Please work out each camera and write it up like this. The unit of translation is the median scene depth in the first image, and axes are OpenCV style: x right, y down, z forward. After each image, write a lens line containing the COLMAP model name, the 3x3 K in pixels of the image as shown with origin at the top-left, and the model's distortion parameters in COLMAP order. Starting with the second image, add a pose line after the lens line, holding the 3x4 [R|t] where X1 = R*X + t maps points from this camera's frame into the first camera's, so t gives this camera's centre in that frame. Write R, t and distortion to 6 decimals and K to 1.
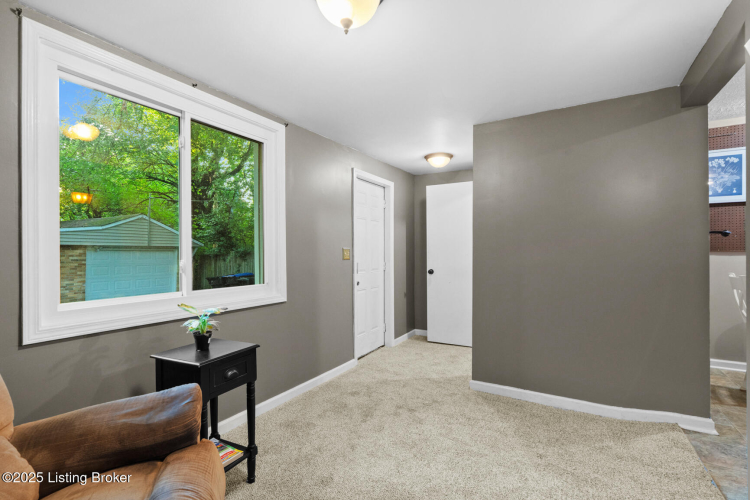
lens RADIAL K [[336.7, 0, 374.3], [0, 336.7, 251.0], [0, 0, 1]] dist [-0.002425, -0.000558]
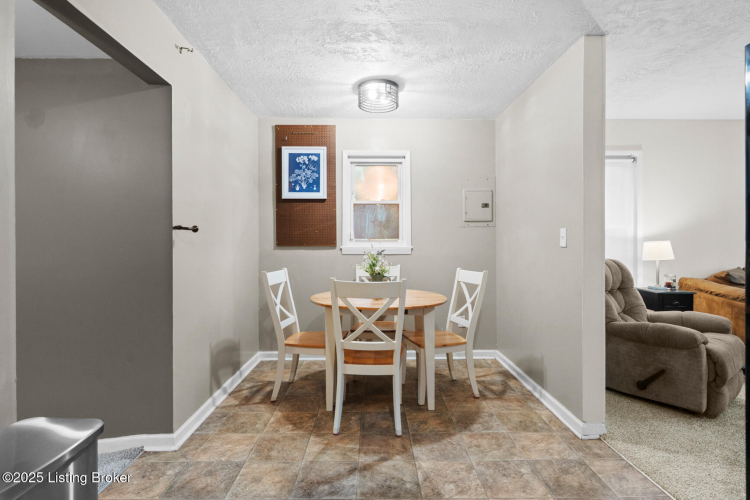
lens RADIAL K [[380.4, 0, 377.5], [0, 380.4, 245.8], [0, 0, 1]] dist [0.002353, 0.000190]
pose [[0.849039, -0.007543, 0.528276, 0.613998], [0.002979, 0.999951, 0.009490, -0.010264], [-0.528322, -0.006484, 0.849020, -0.107420]]
